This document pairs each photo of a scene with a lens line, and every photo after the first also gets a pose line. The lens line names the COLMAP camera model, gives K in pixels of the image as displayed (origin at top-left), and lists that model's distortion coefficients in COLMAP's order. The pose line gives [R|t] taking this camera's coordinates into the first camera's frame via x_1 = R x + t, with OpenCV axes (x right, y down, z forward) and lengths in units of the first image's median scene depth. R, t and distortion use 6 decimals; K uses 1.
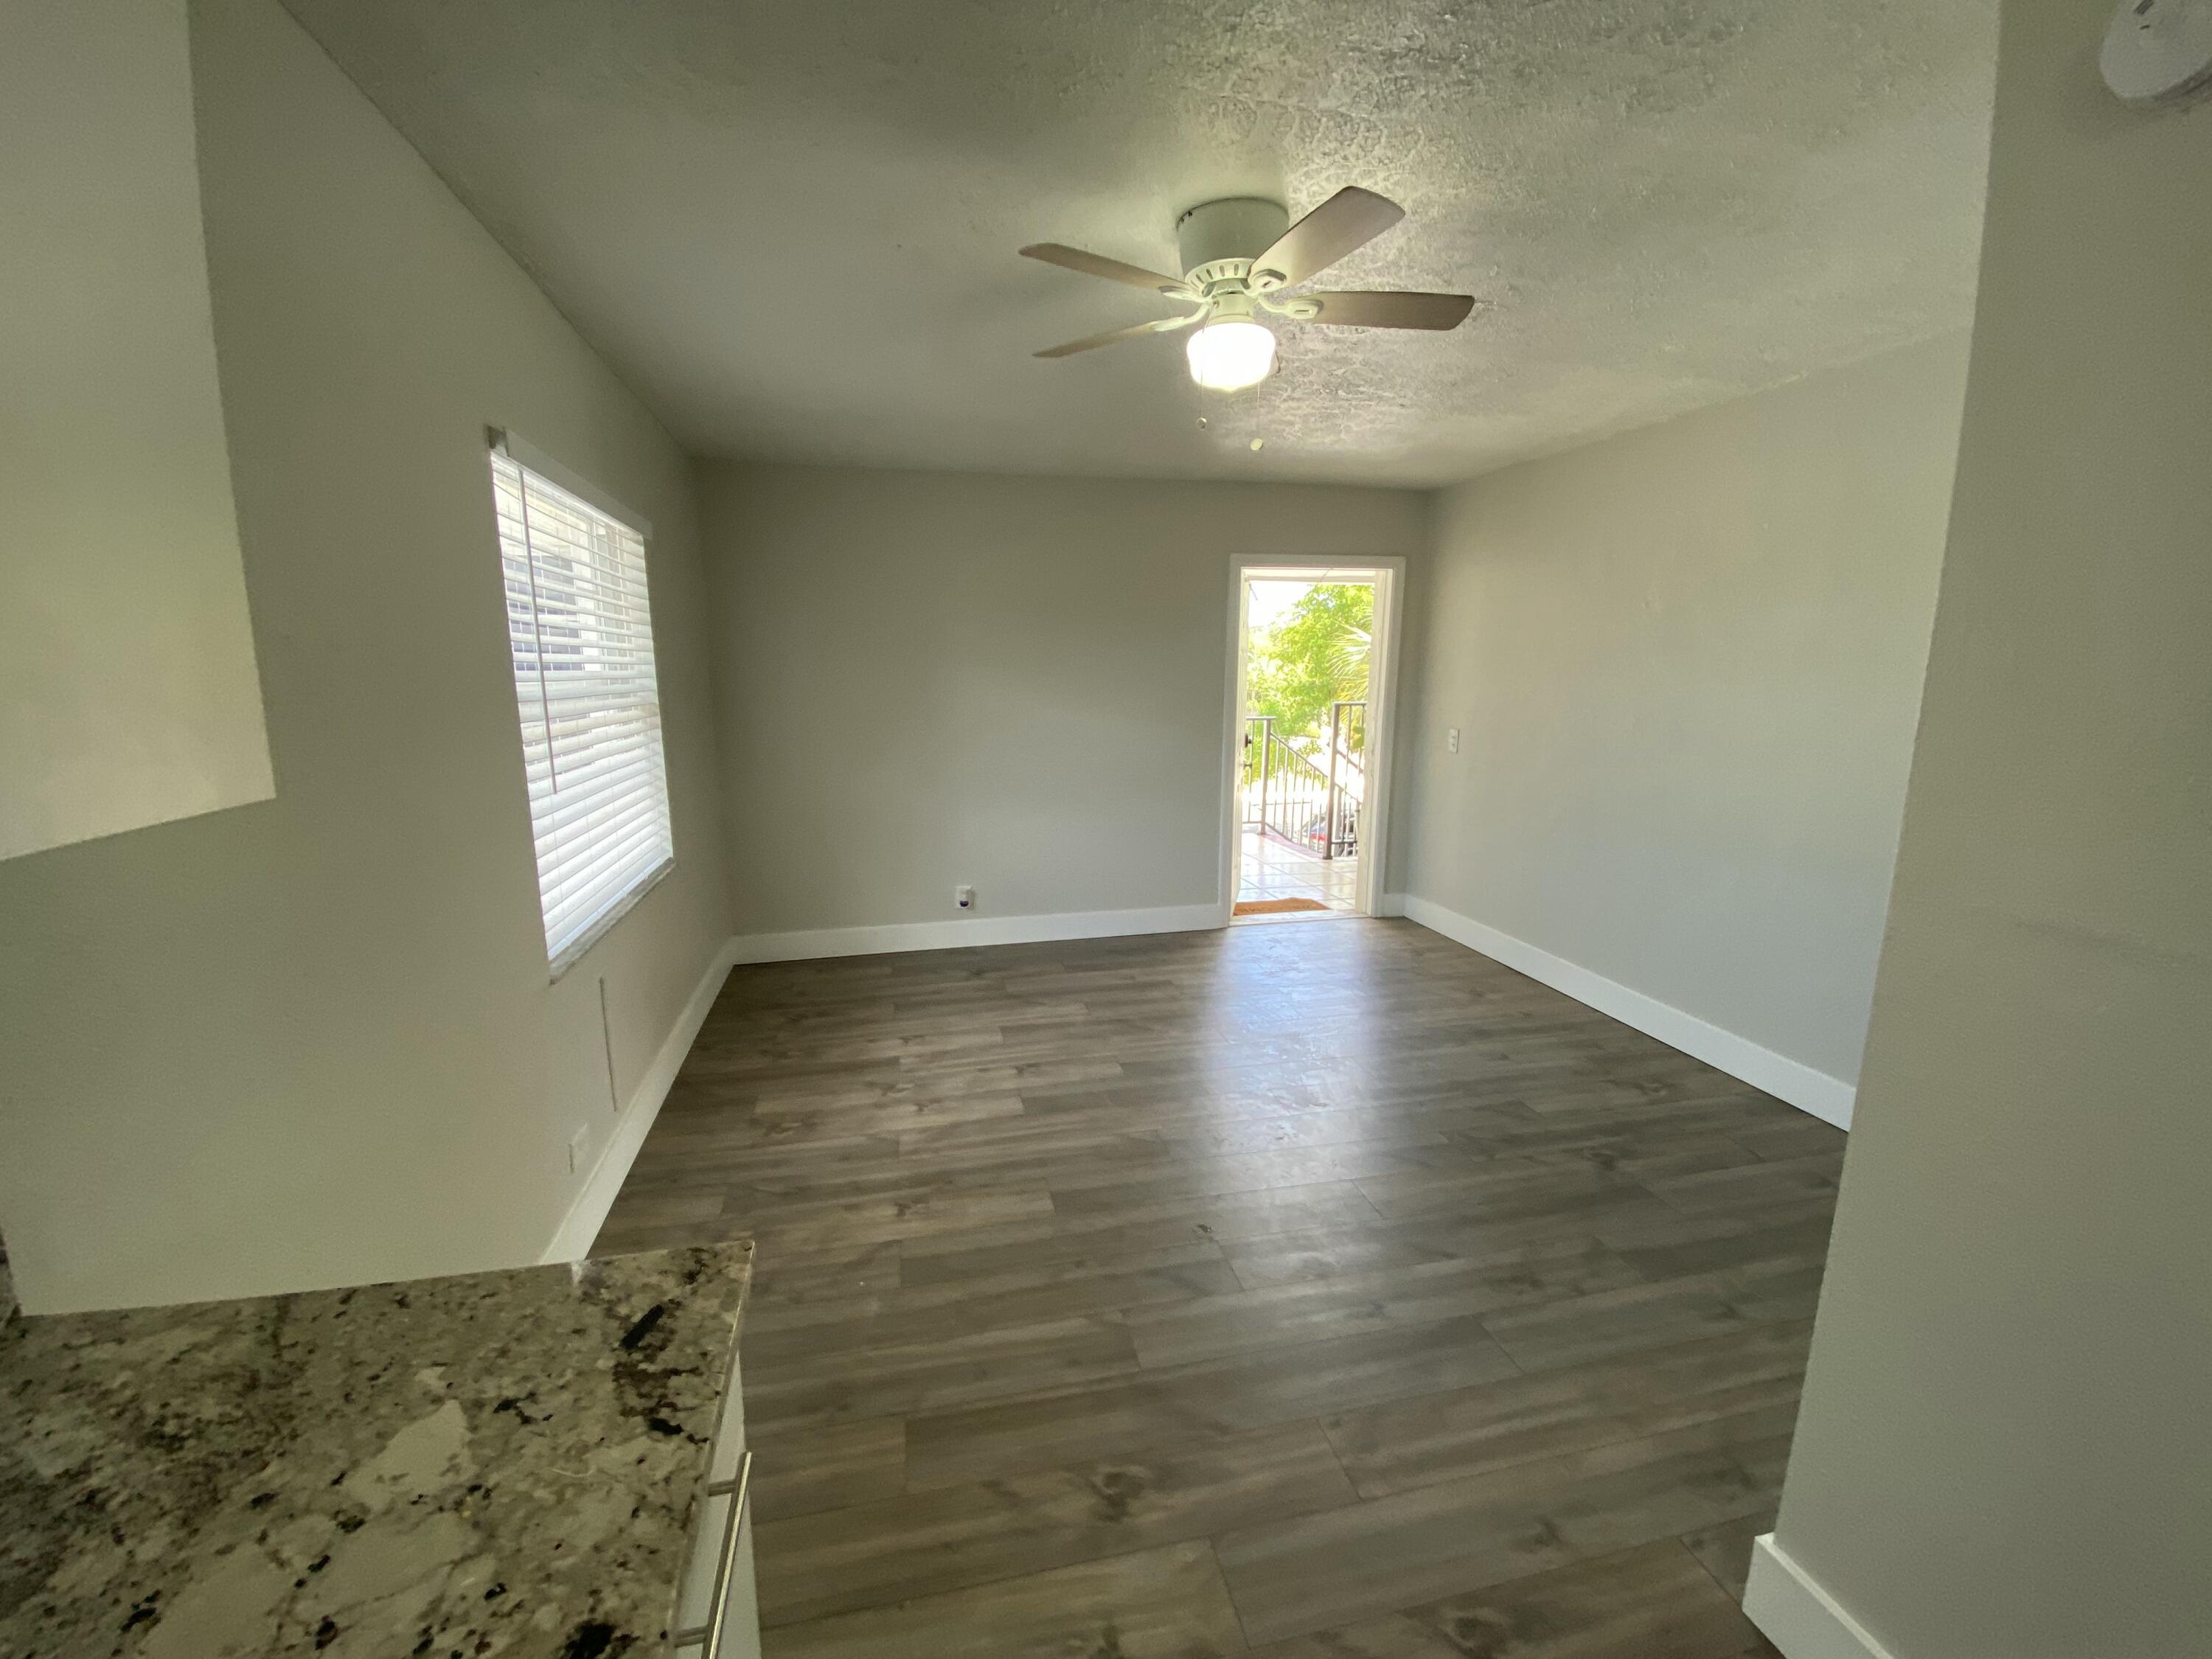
lens RADIAL K [[879.3, 0, 1099.3], [0, 879.3, 795.7], [0, 0, 1]] dist [0.002797, -0.016090]
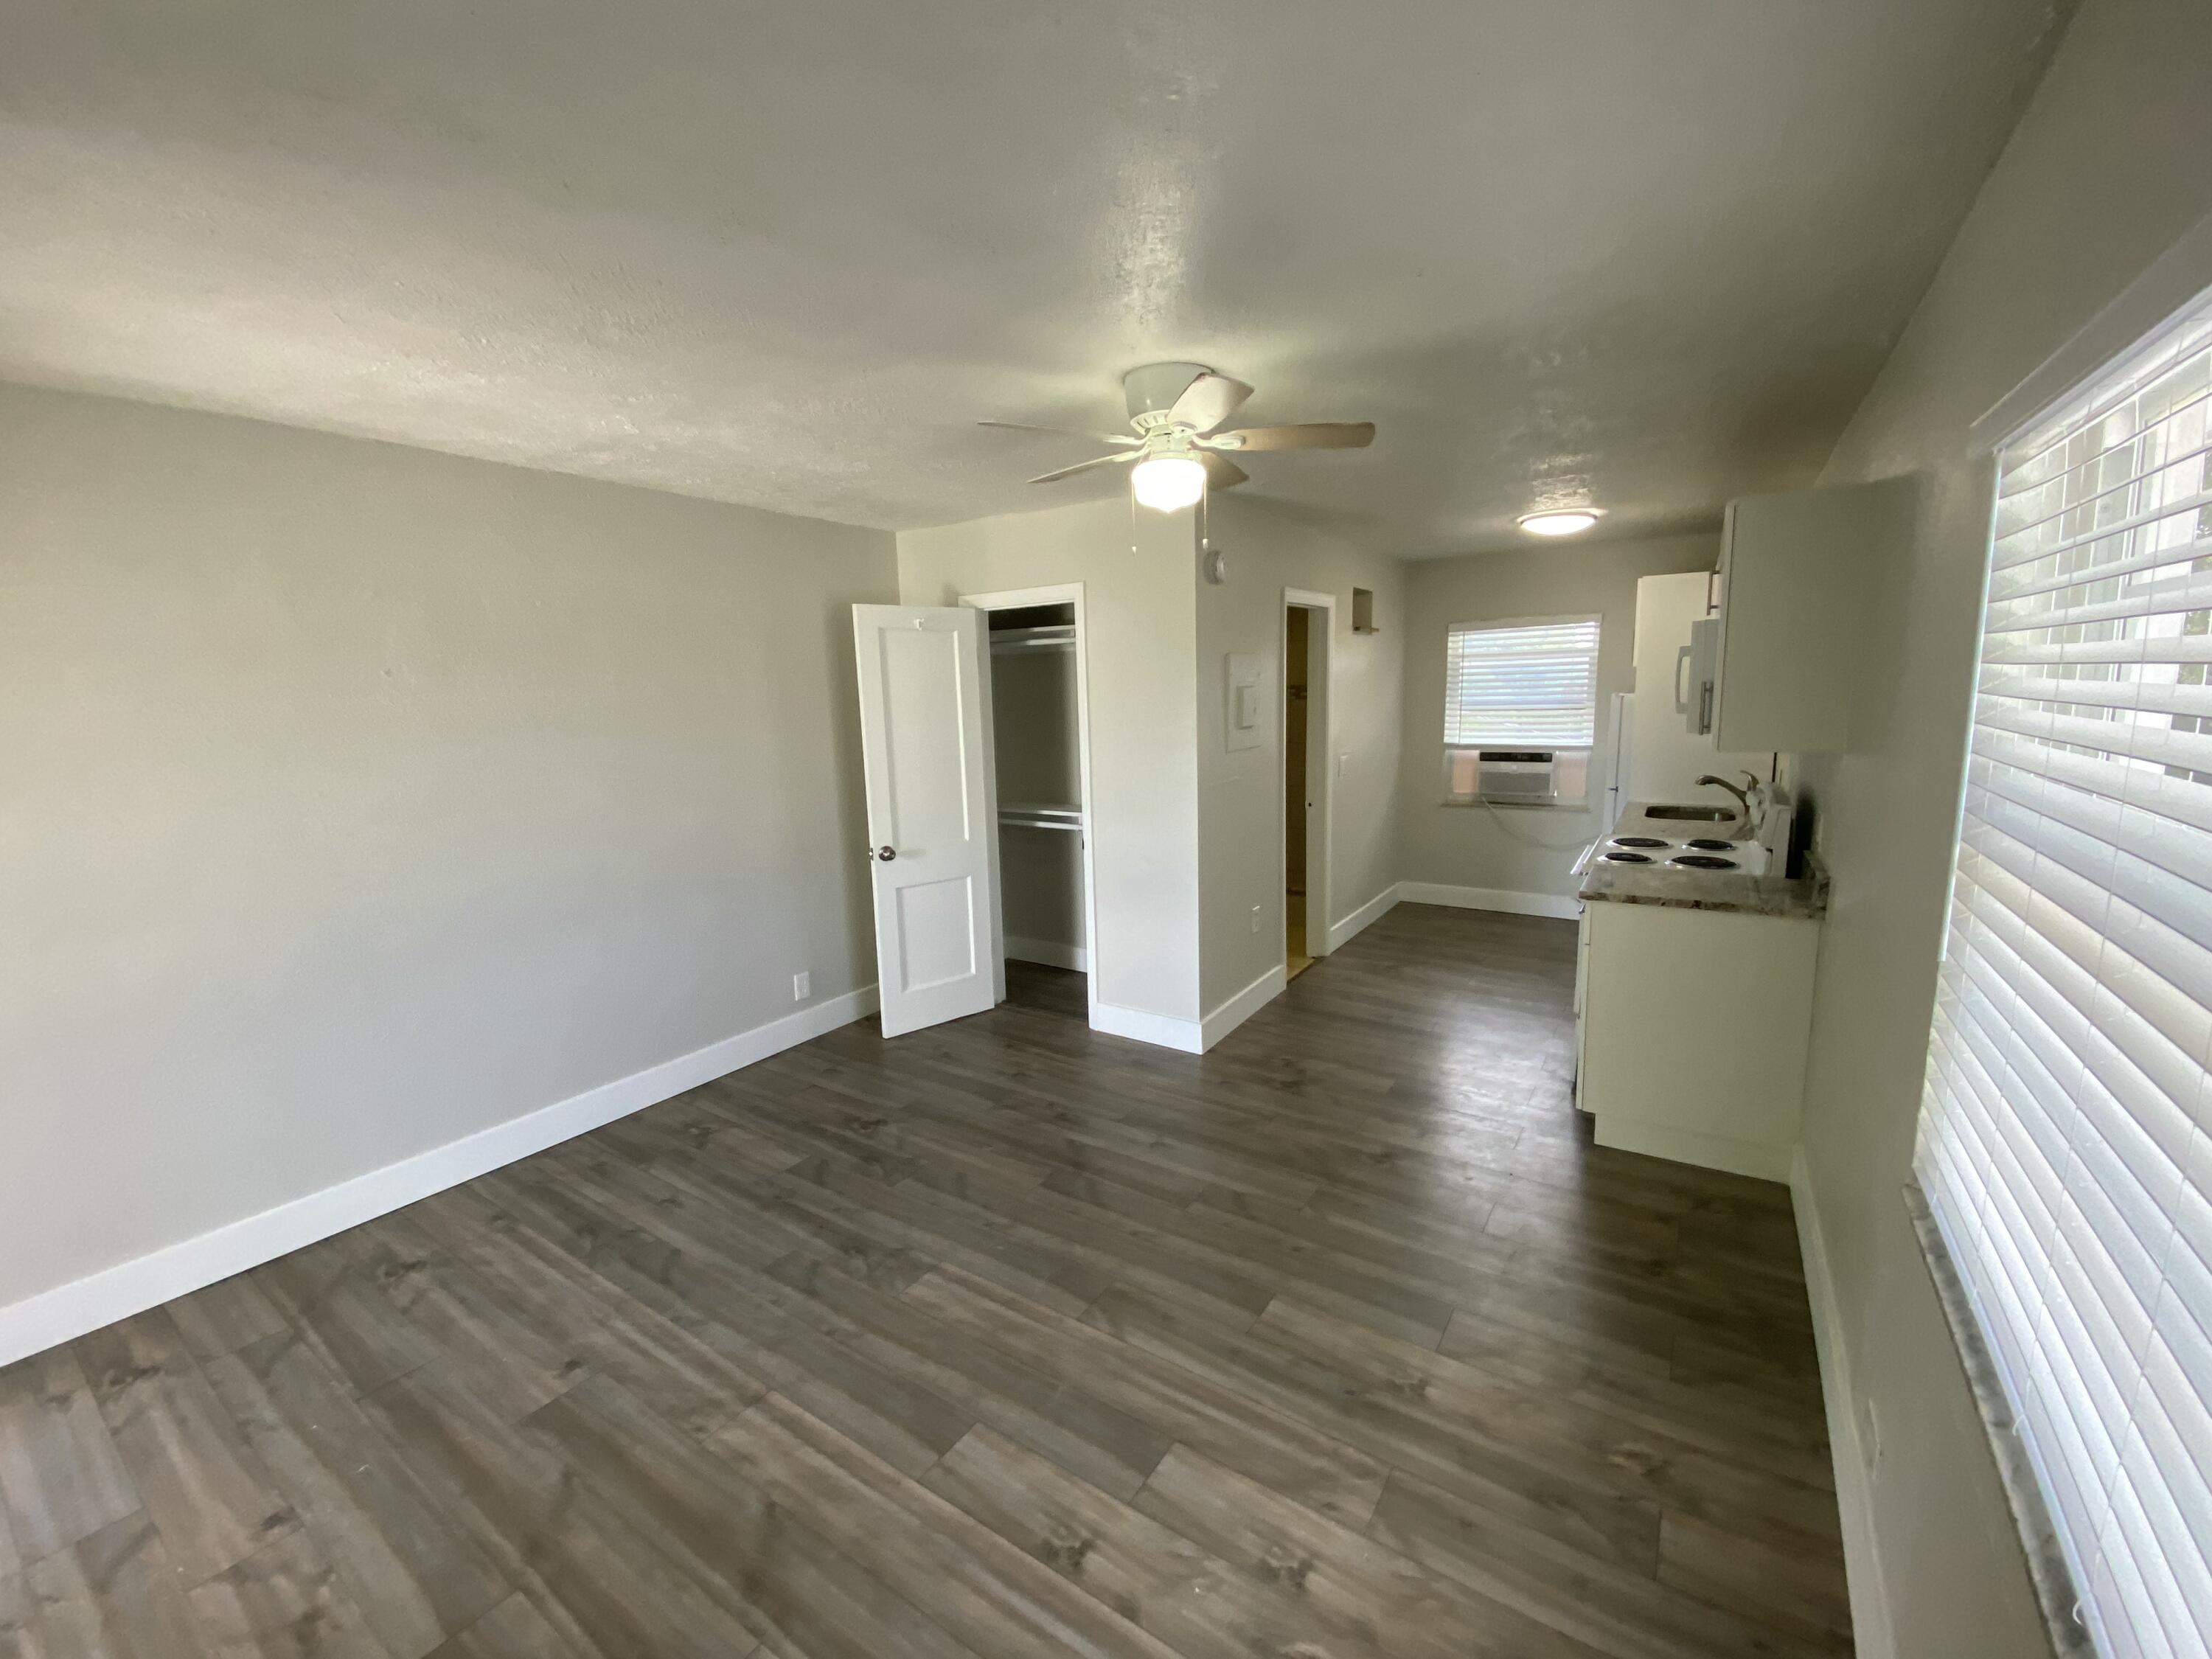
lens RADIAL K [[905.1, 0, 1074.2], [0, 905.1, 817.0], [0, 0, 1]] dist [0.022207, -0.019225]
pose [[-0.671674, -0.092454, 0.735055, -0.532946], [0.128463, 0.962618, 0.238462, -0.281127], [-0.729624, 0.254596, -0.634688, 1.485548]]
